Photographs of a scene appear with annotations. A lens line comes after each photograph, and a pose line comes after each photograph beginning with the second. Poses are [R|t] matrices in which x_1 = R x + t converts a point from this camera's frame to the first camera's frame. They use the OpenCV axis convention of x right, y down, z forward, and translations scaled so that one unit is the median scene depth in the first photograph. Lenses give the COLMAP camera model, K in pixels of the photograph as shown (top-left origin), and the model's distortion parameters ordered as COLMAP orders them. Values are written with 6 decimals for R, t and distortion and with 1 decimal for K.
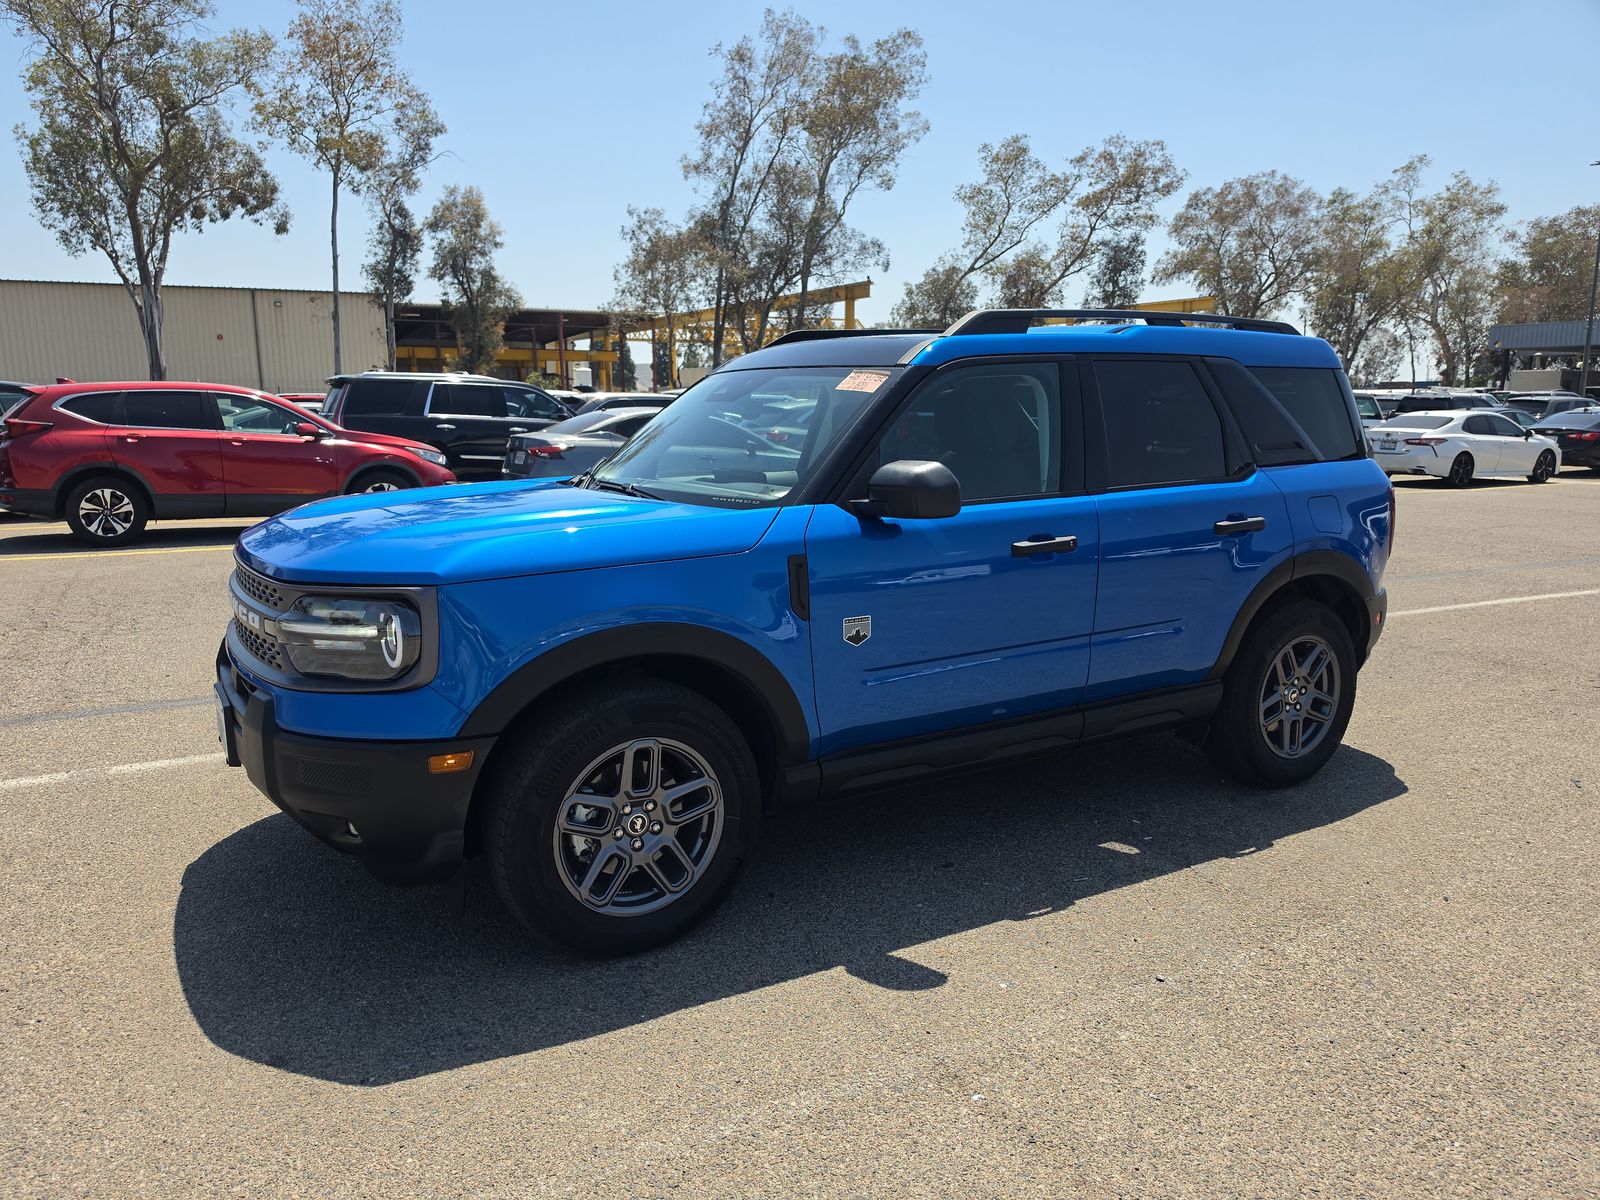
lens RADIAL K [[1175.1, 0, 800.4], [0, 1175.1, 549.9], [0, 0, 1]] dist [0.007970, 0.007918]
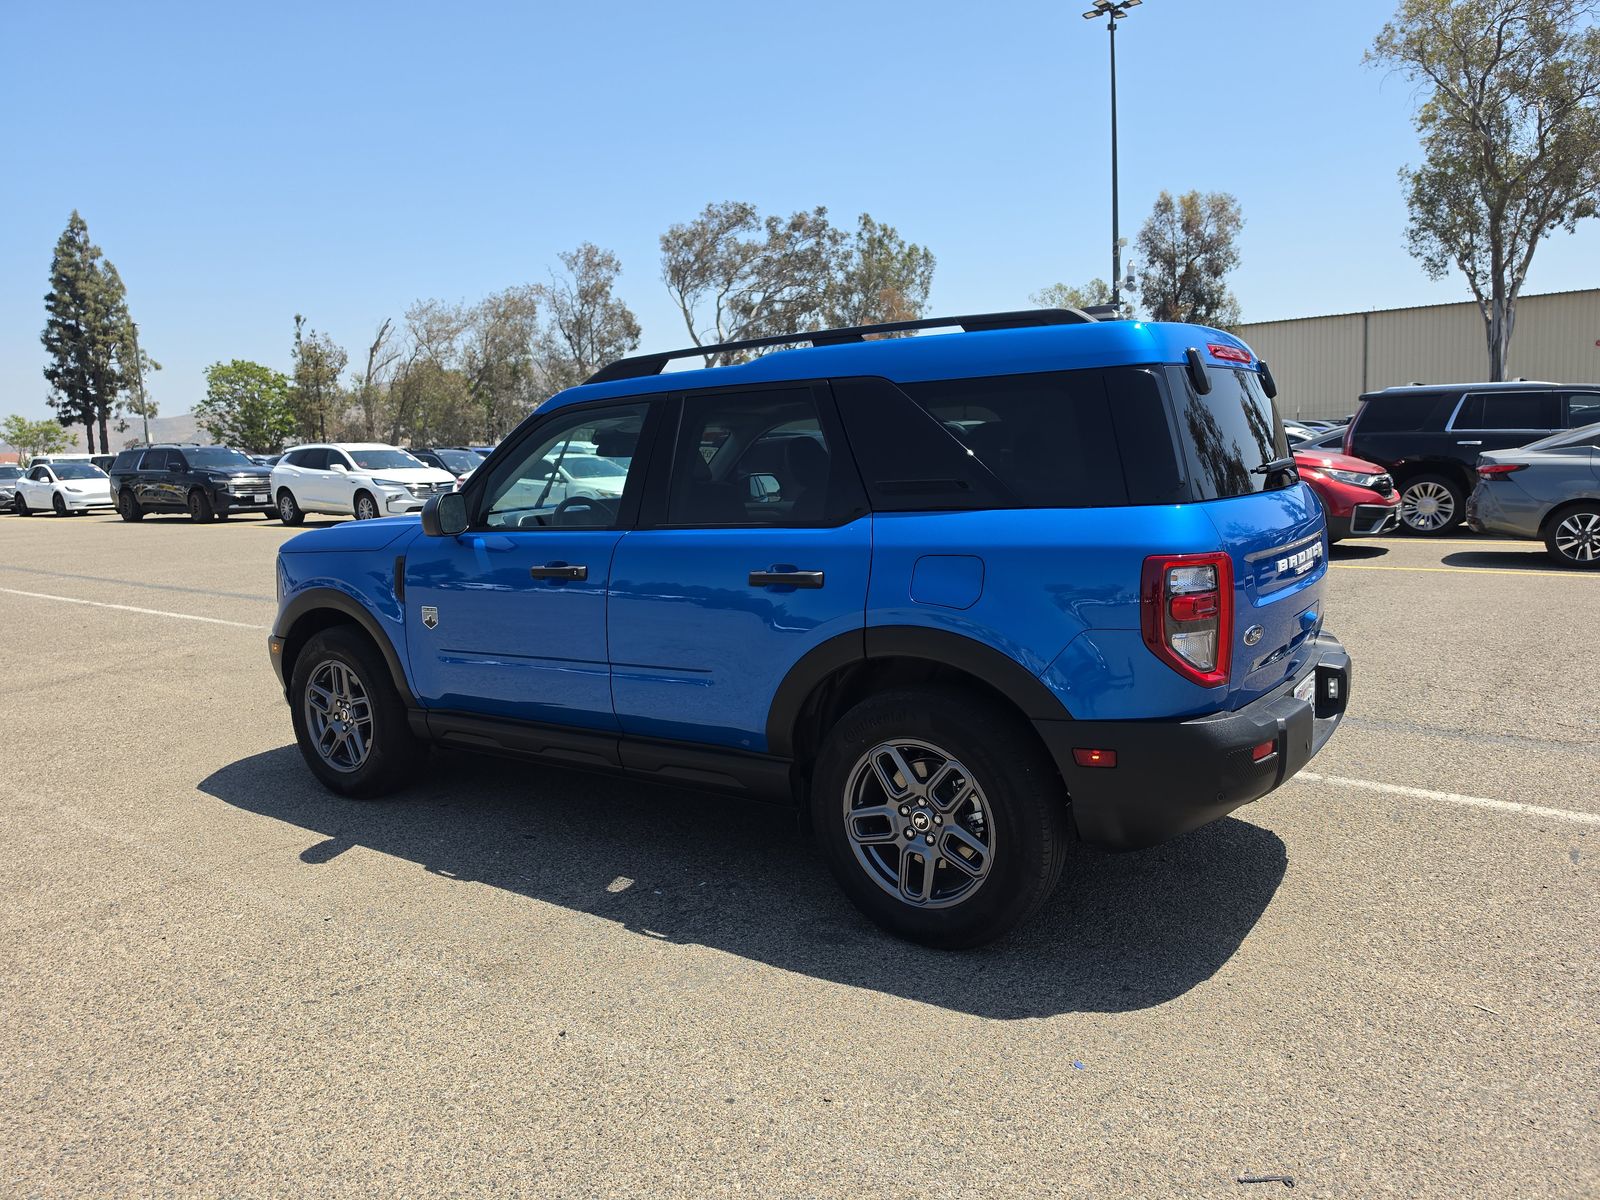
lens RADIAL K [[1135.5, 0, 777.0], [0, 1135.5, 597.9], [0, 0, 1]] dist [-0.008372, -0.002967]
pose [[0.399976, 0.107695, -0.910176, 0.099856], [-0.075832, 0.993556, 0.084236, -0.006534], [0.913383, 0.035328, 0.405565, 0.061996]]
